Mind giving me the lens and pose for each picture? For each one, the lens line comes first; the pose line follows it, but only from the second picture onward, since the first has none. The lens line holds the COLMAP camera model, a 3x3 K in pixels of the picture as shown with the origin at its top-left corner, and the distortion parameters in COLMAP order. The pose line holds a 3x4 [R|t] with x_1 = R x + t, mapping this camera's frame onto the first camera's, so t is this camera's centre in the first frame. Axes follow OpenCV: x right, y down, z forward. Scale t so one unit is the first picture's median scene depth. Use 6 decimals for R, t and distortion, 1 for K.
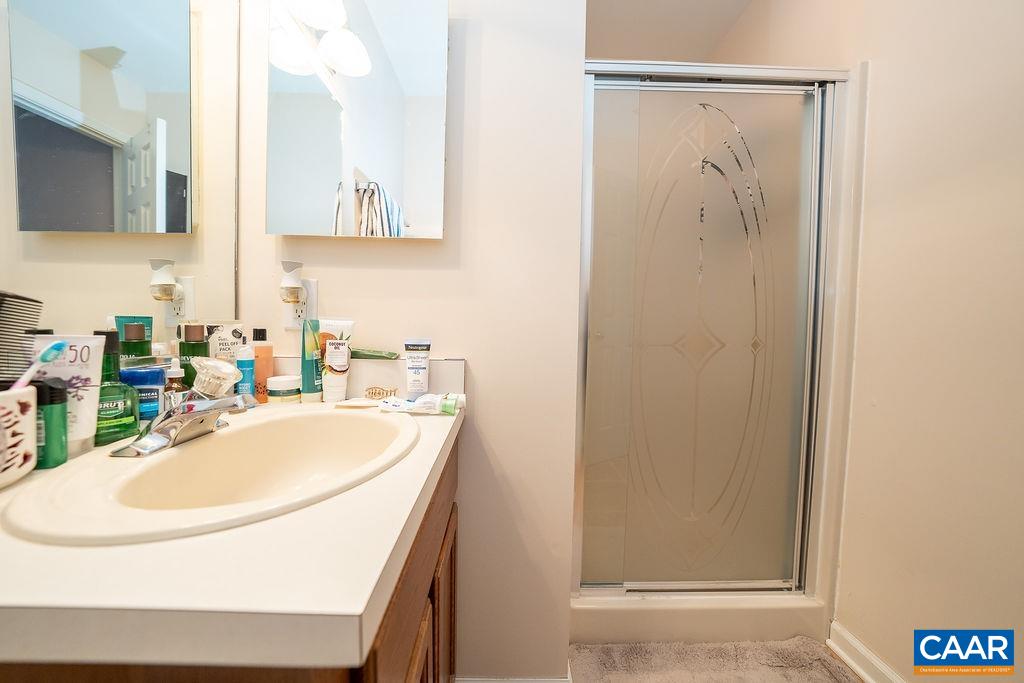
lens RADIAL K [[356.5, 0, 512.1], [0, 356.5, 337.1], [0, 0, 1]] dist [-0.027340, 0.006369]
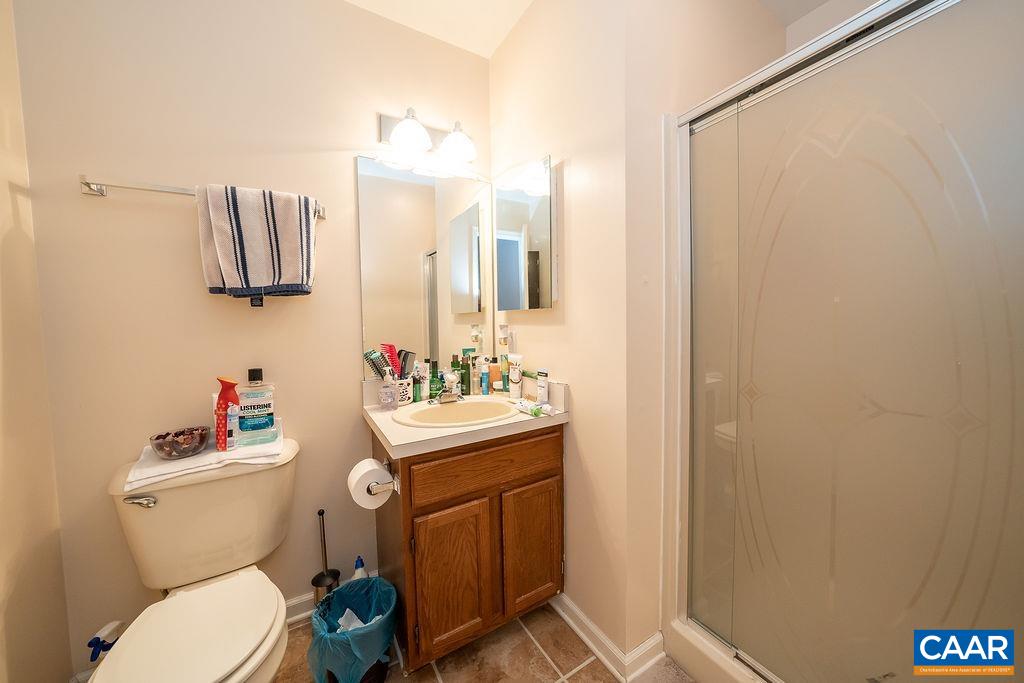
lens RADIAL K [[356.5, 0, 512.1], [0, 356.5, 337.1], [0, 0, 1]] dist [-0.027340, 0.006369]
pose [[0.492110, 0.015535, -0.870395, 1.131675], [-0.007663, 0.999879, 0.013514, -0.167230], [0.870499, 0.000020, 0.492169, 0.056076]]
